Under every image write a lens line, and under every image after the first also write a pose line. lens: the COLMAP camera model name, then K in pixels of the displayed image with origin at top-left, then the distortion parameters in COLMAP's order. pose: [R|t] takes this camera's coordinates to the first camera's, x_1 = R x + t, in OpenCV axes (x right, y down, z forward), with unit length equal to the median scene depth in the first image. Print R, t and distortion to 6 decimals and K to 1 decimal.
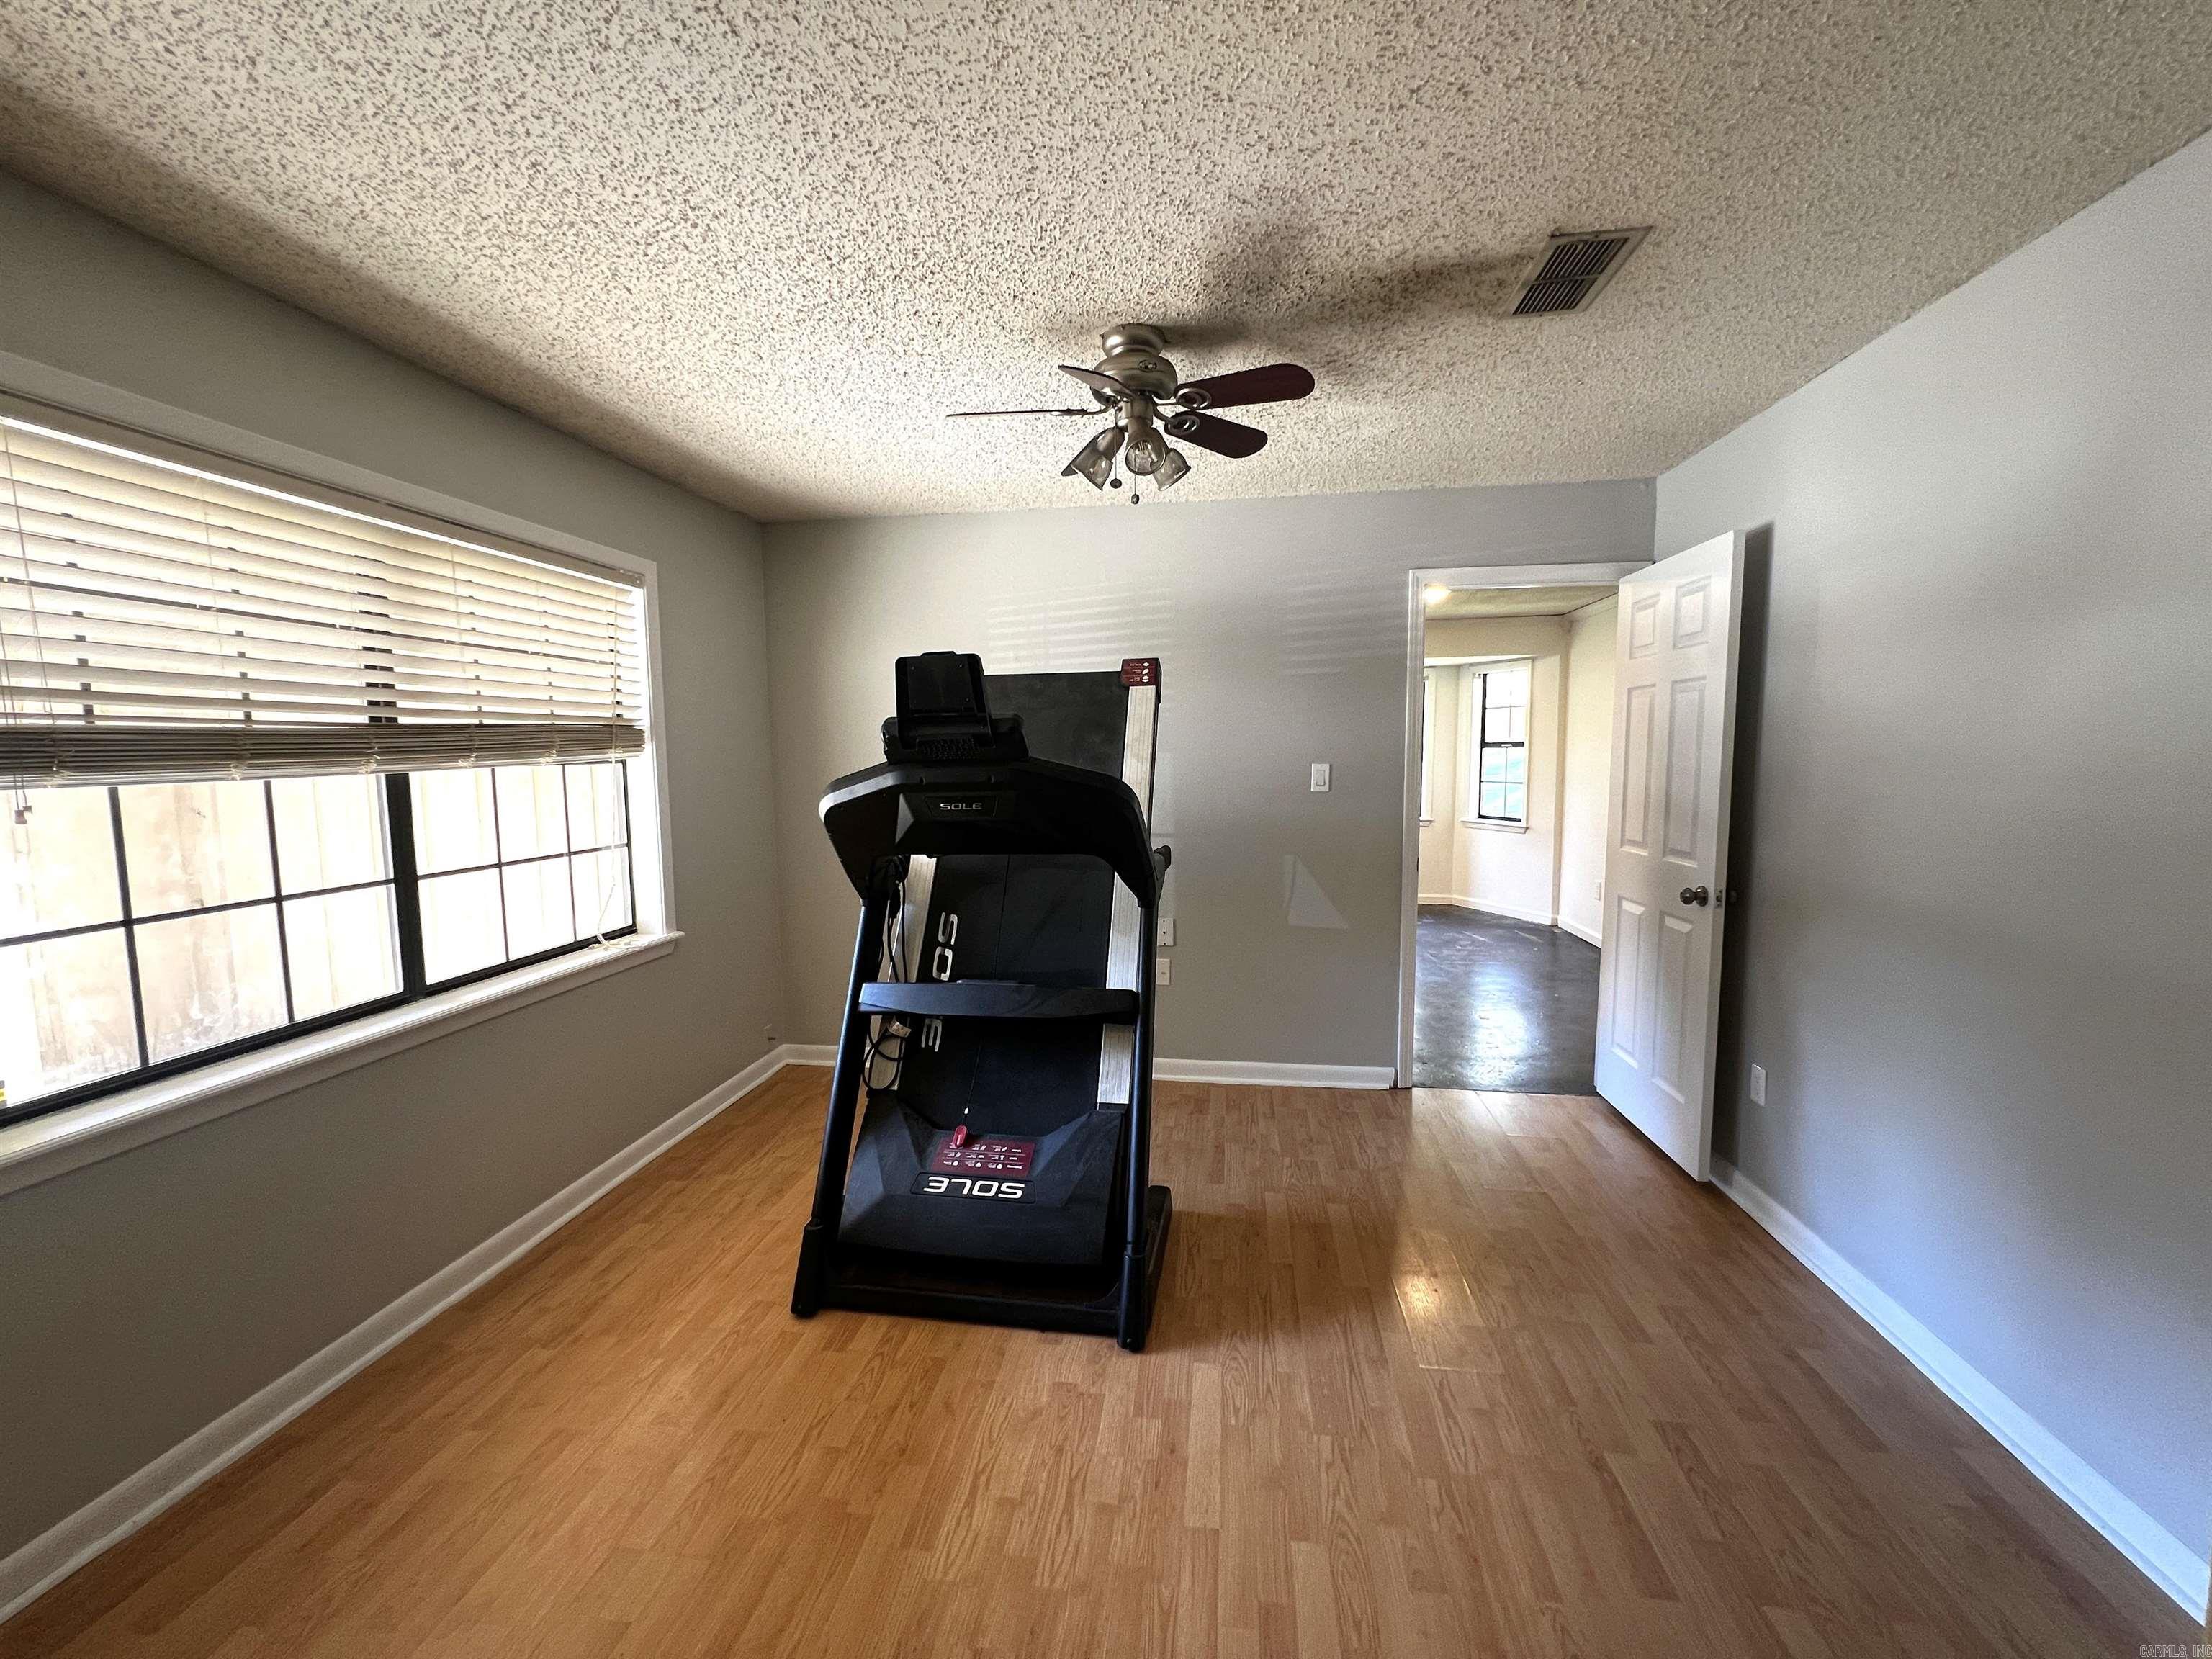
lens RADIAL K [[881.8, 0, 1107.1], [0, 881.8, 831.9], [0, 0, 1]] dist [-0.000399, 0.000201]
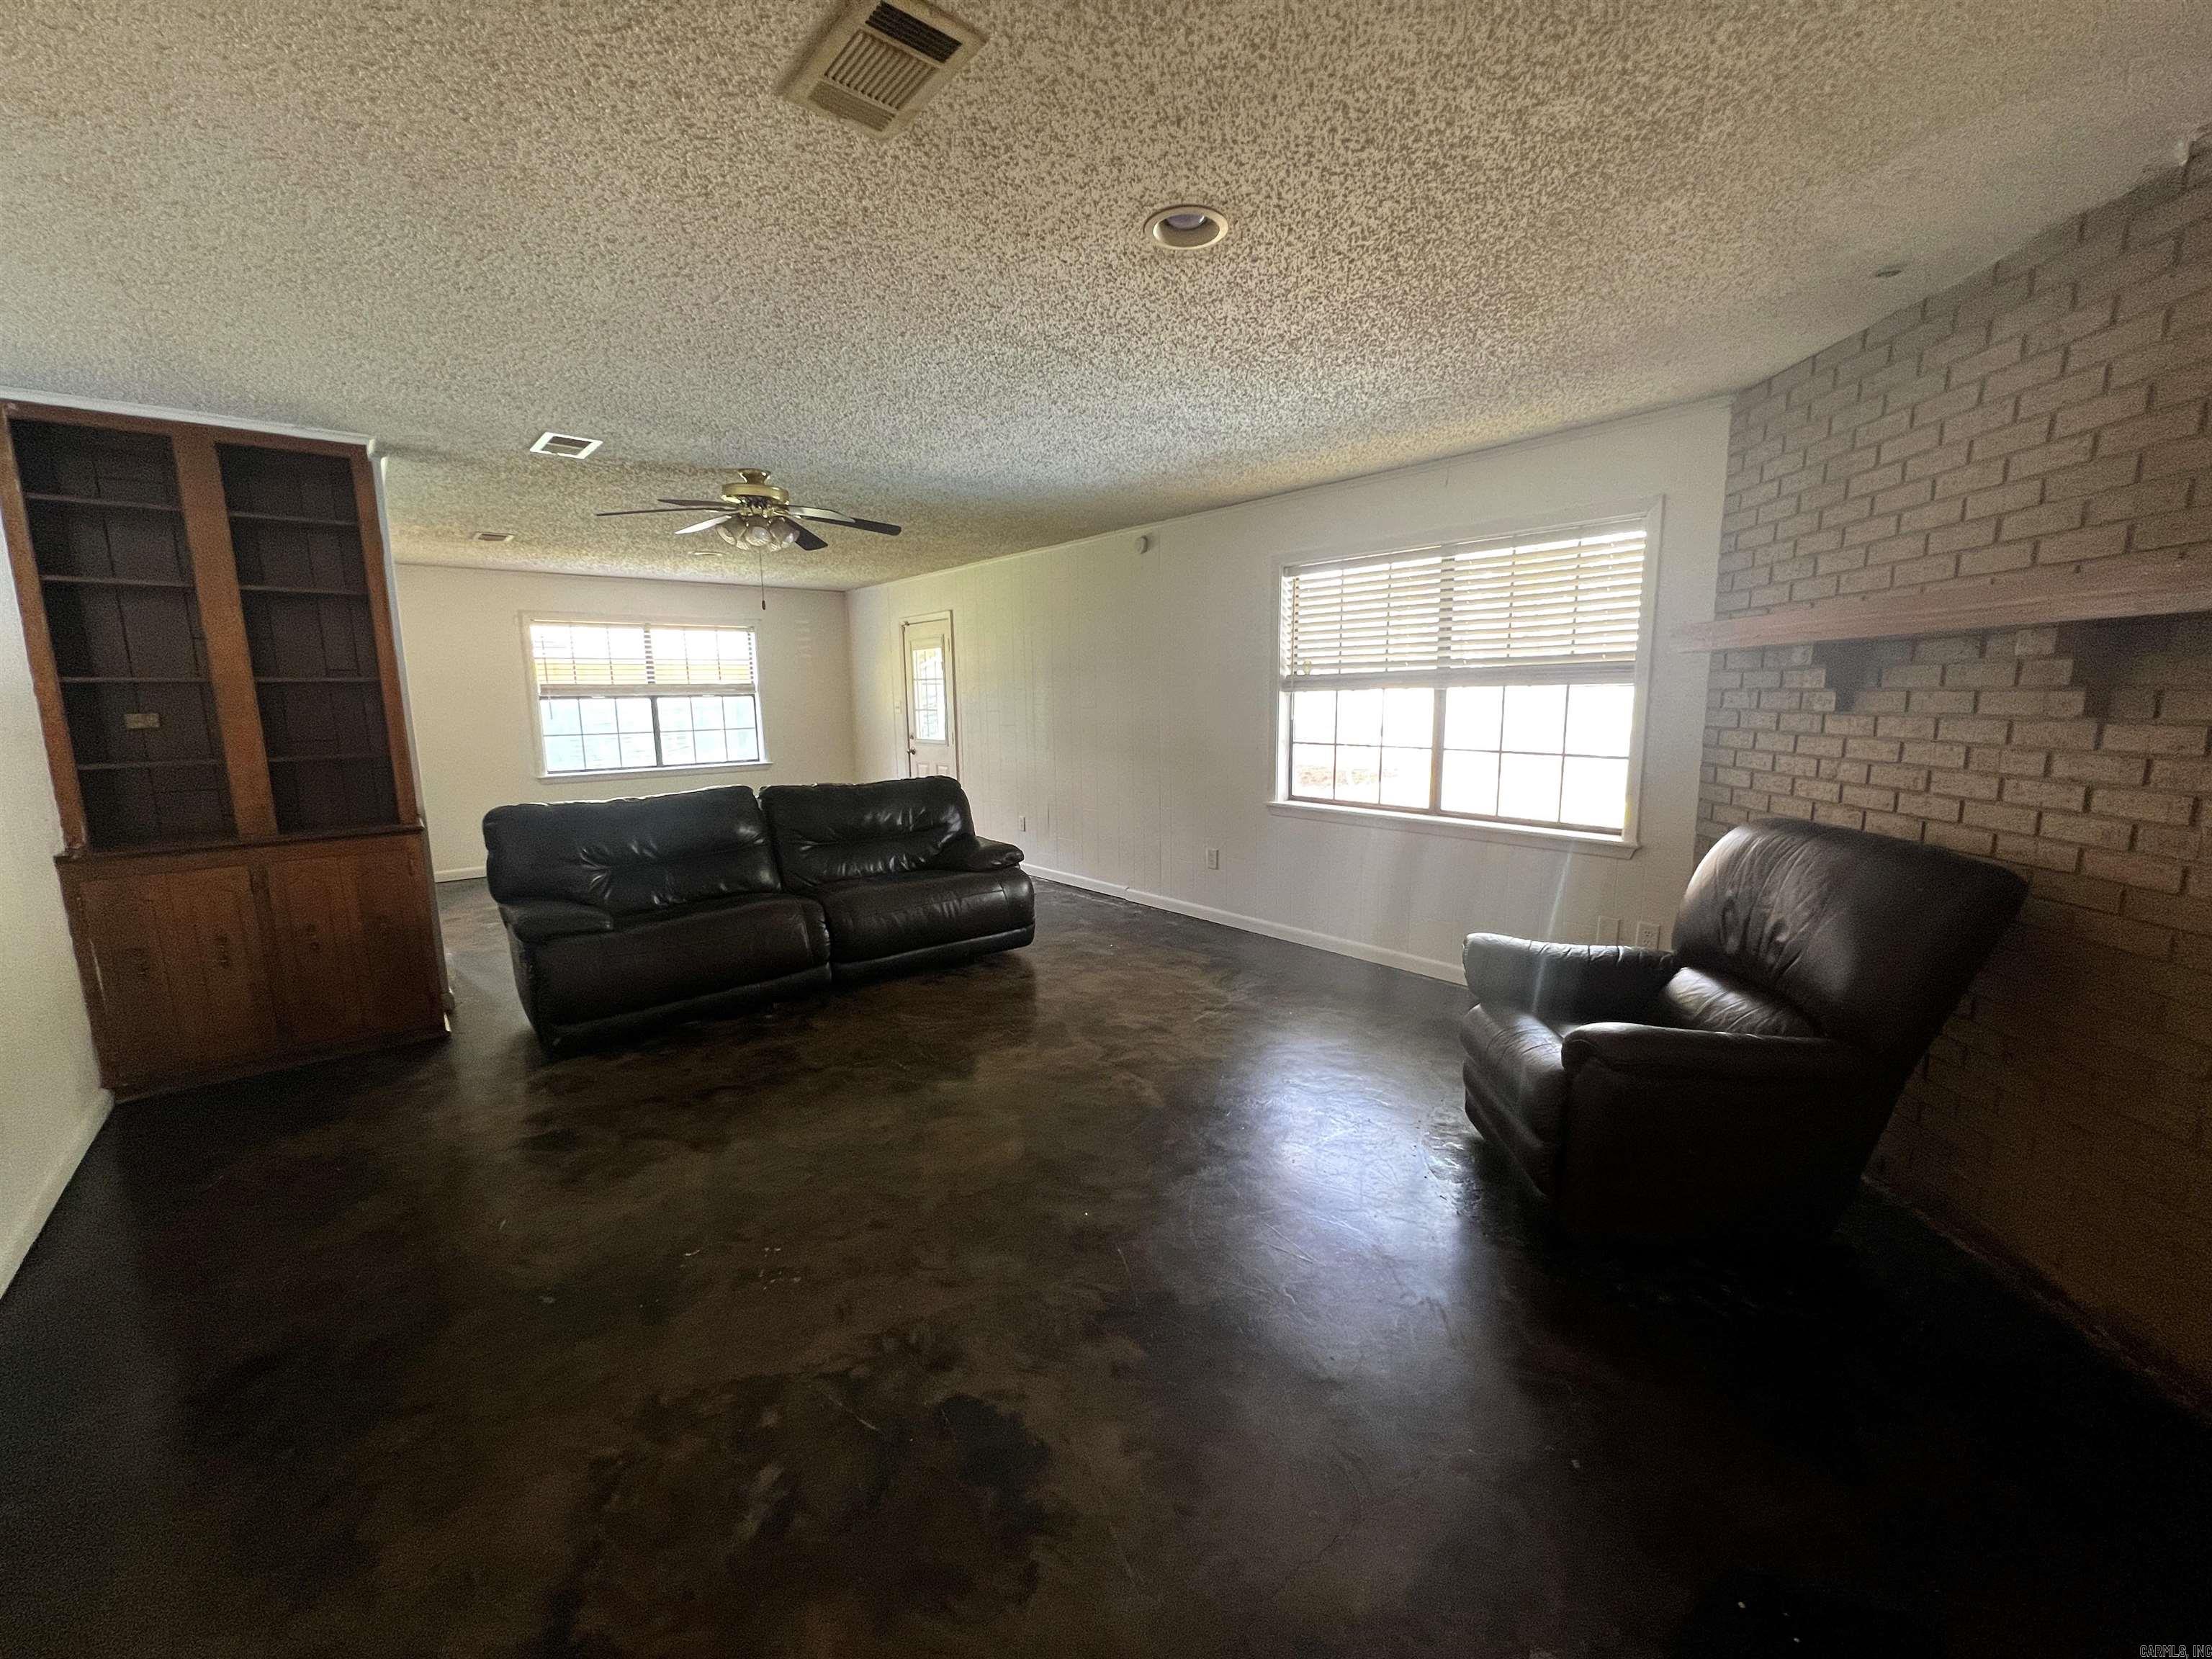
lens RADIAL K [[881.8, 0, 1107.1], [0, 881.8, 831.9], [0, 0, 1]] dist [-0.000399, 0.000201]
pose [[0.746255, 0.105798, -0.657198, 2.567717], [-0.055649, 0.993748, 0.096787, 0.011632], [0.663330, -0.035655, 0.747477, -0.389598]]
